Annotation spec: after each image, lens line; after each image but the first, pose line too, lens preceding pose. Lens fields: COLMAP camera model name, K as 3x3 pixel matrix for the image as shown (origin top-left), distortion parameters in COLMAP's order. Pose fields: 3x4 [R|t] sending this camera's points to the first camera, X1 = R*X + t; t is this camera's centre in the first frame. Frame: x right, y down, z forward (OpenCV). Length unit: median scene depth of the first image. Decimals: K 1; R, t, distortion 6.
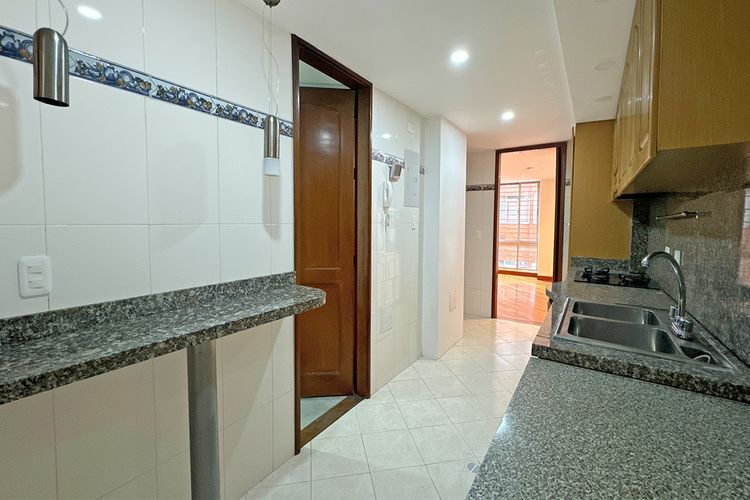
lens RADIAL K [[298.1, 0, 370.8], [0, 298.1, 241.9], [0, 0, 1]] dist [-0.000505, -0.000109]
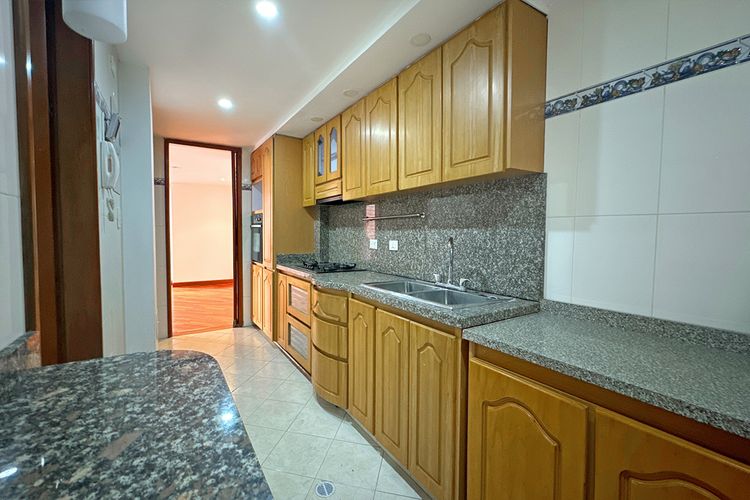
lens RADIAL K [[298.1, 0, 370.8], [0, 298.1, 241.9], [0, 0, 1]] dist [-0.000505, -0.000109]
pose [[0.431091, -0.032519, 0.901722, -0.169224], [0.049511, 0.998697, 0.012347, 0.006726], [-0.900949, 0.039322, 0.432140, 0.228307]]
